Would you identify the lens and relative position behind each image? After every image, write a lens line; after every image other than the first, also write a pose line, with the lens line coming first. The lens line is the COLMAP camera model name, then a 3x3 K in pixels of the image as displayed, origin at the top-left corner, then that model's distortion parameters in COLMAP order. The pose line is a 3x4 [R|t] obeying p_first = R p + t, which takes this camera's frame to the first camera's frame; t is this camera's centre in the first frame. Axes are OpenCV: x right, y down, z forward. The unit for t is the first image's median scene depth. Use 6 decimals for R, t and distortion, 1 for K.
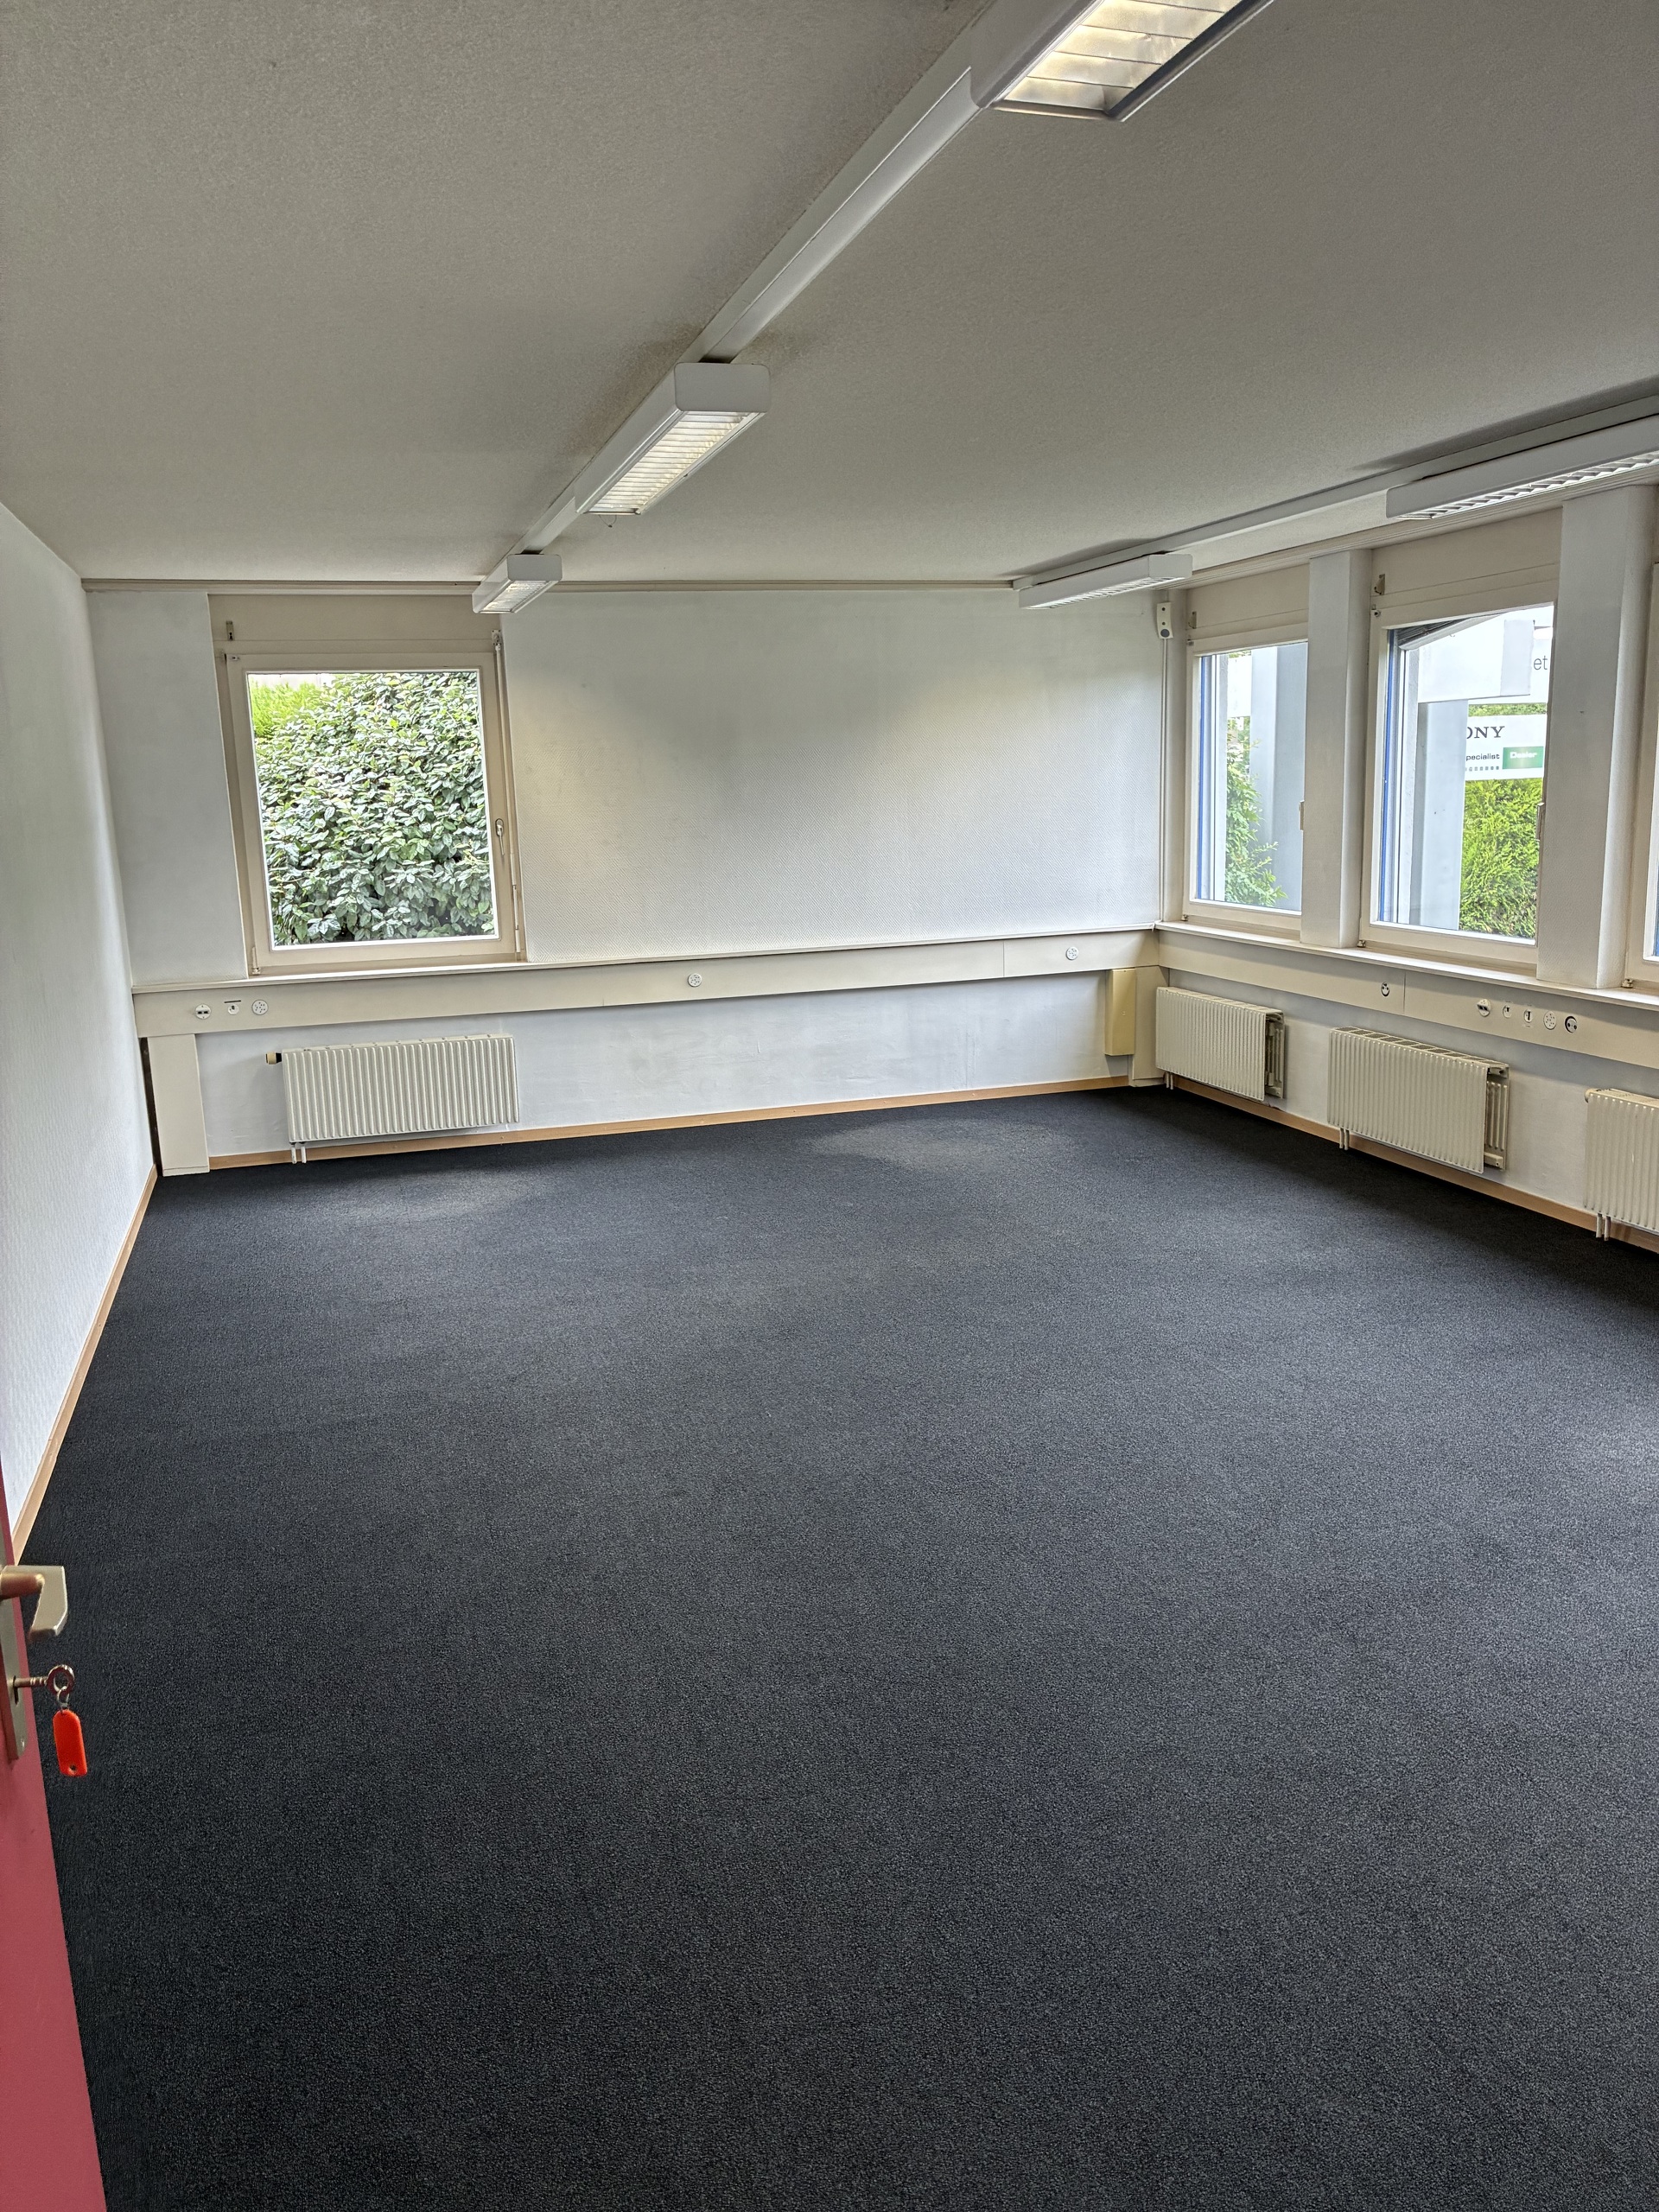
lens RADIAL K [[1690.6, 0, 833.4], [0, 1690.6, 1091.2], [0, 0, 1]] dist [0.022511, 0.007502]
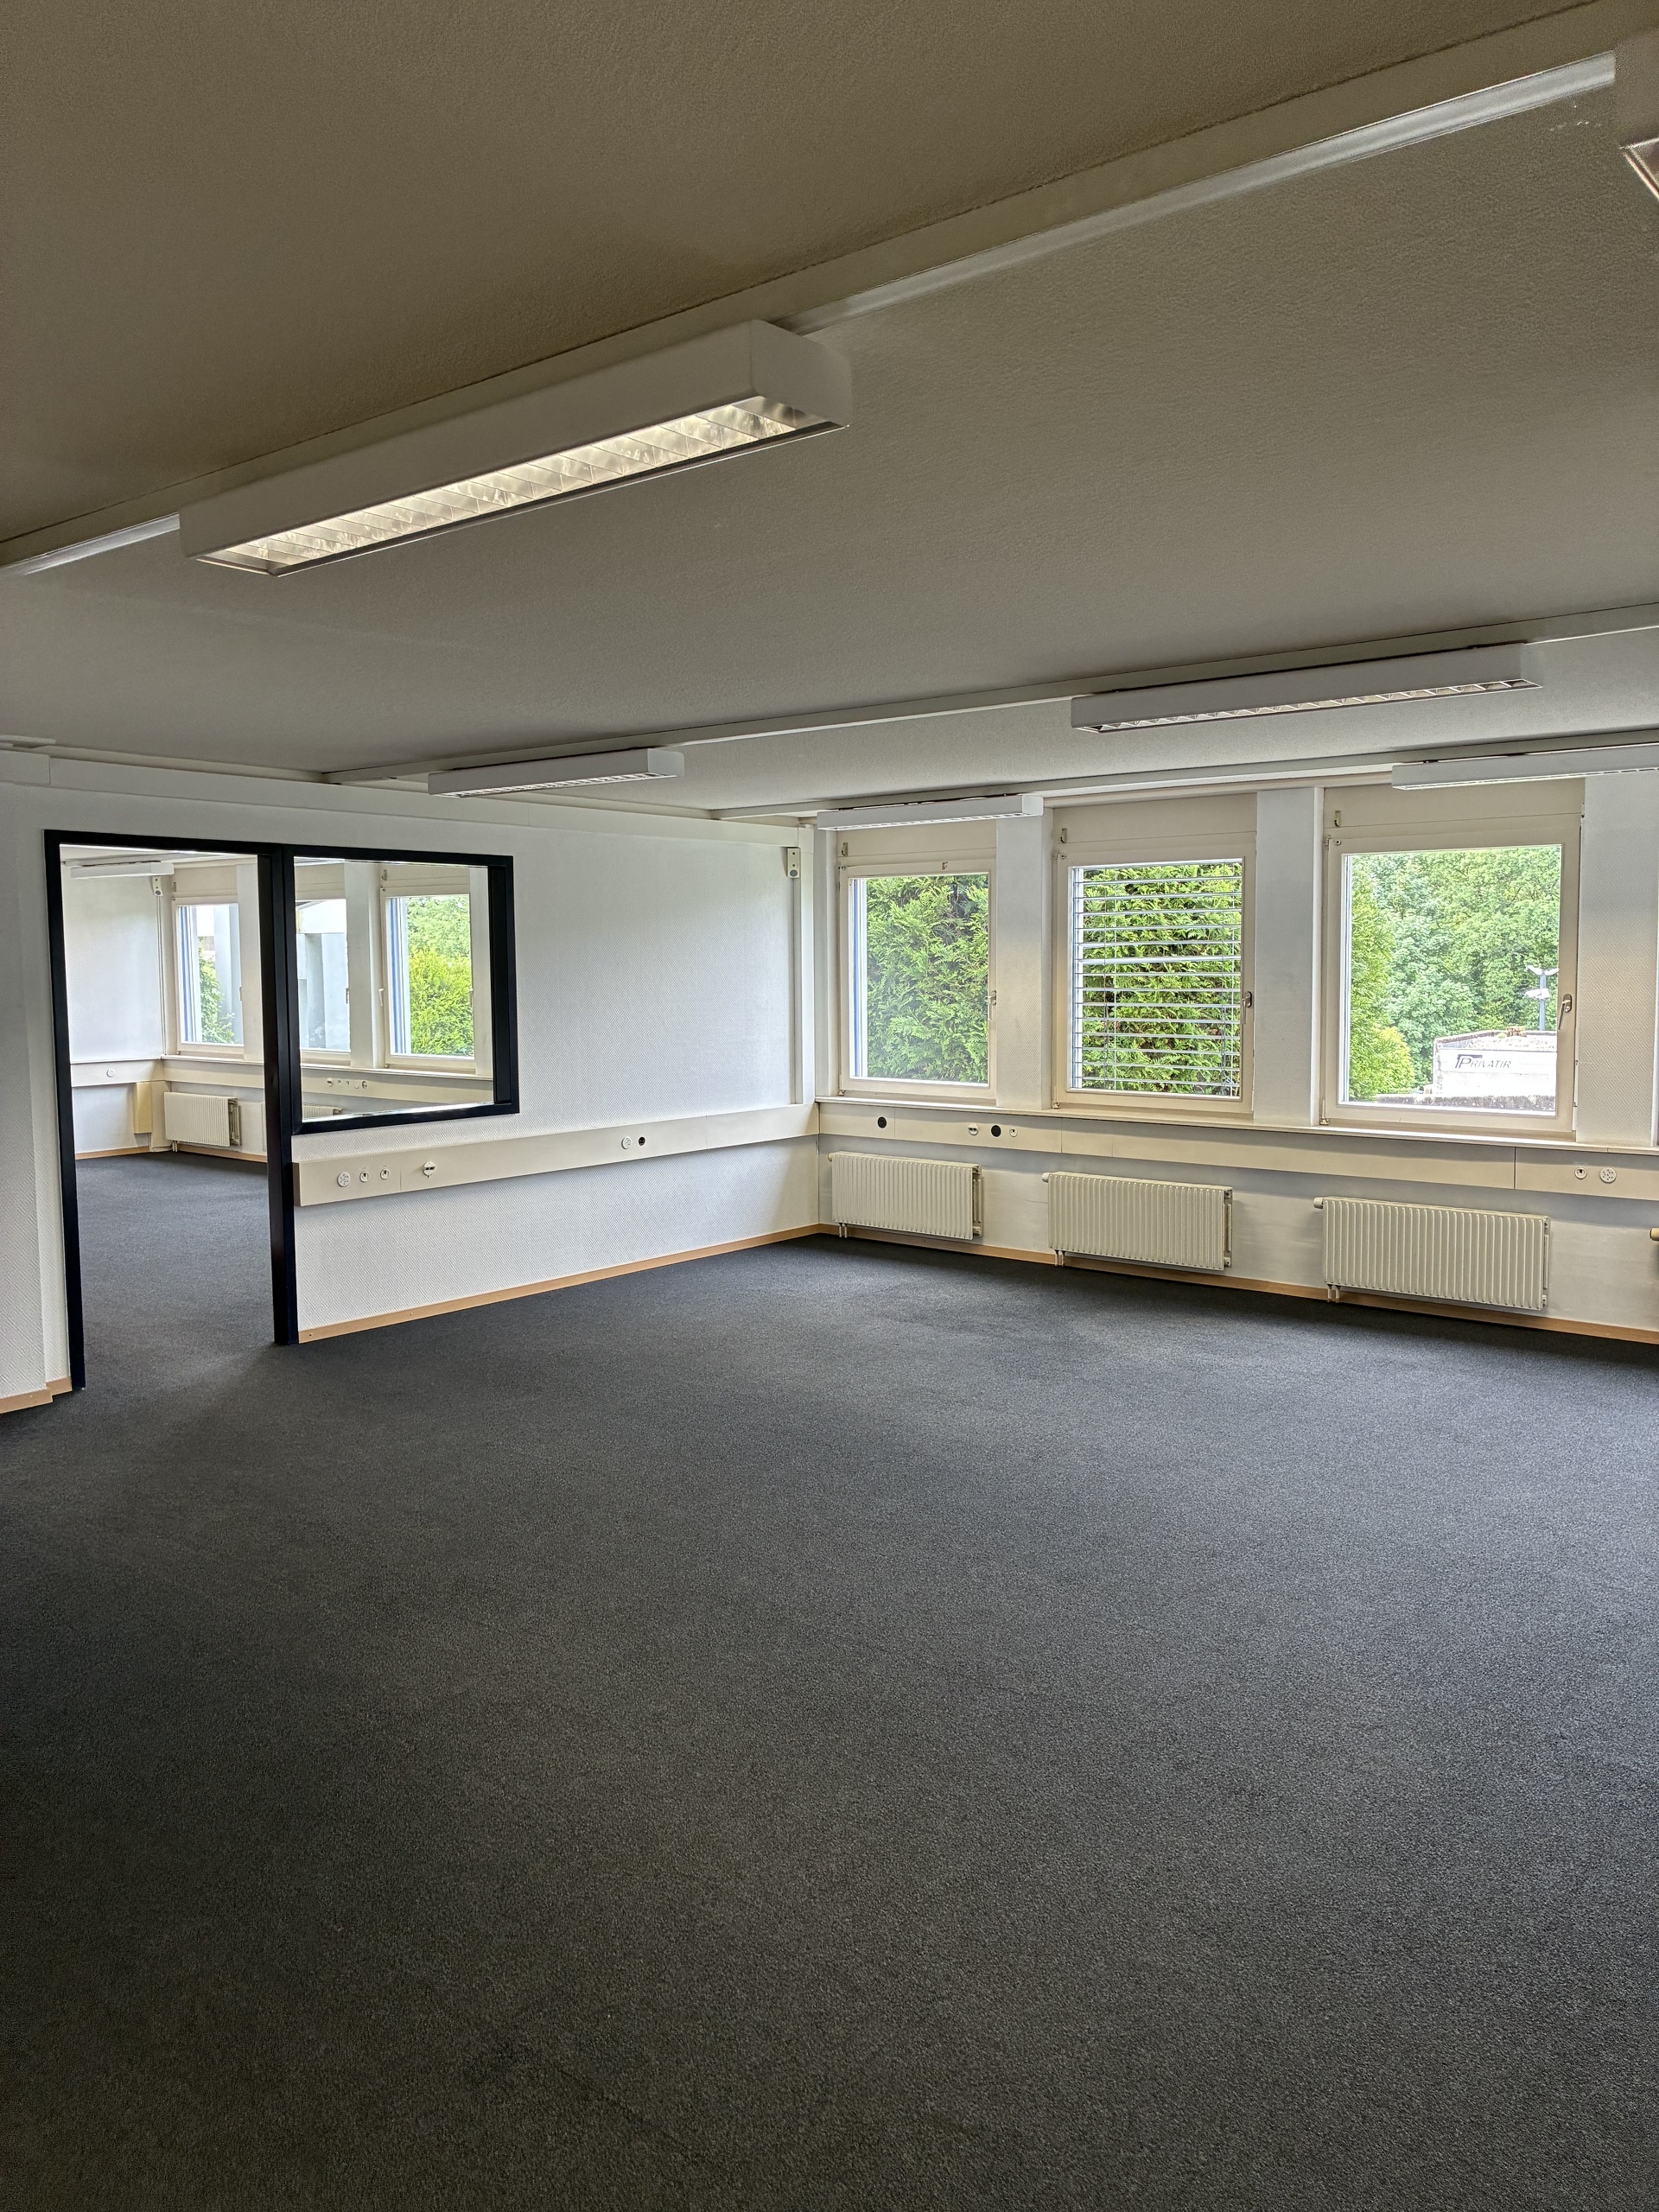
lens RADIAL K [[1690.6, 0, 819.3], [0, 1690.6, 1097.7], [0, 0, 1]] dist [0.022511, 0.007502]
pose [[0.842889, -0.026536, 0.537433, -0.178318], [0.087169, 0.992324, -0.087716, 0.155478], [-0.530980, 0.120782, 0.838732, -0.817735]]
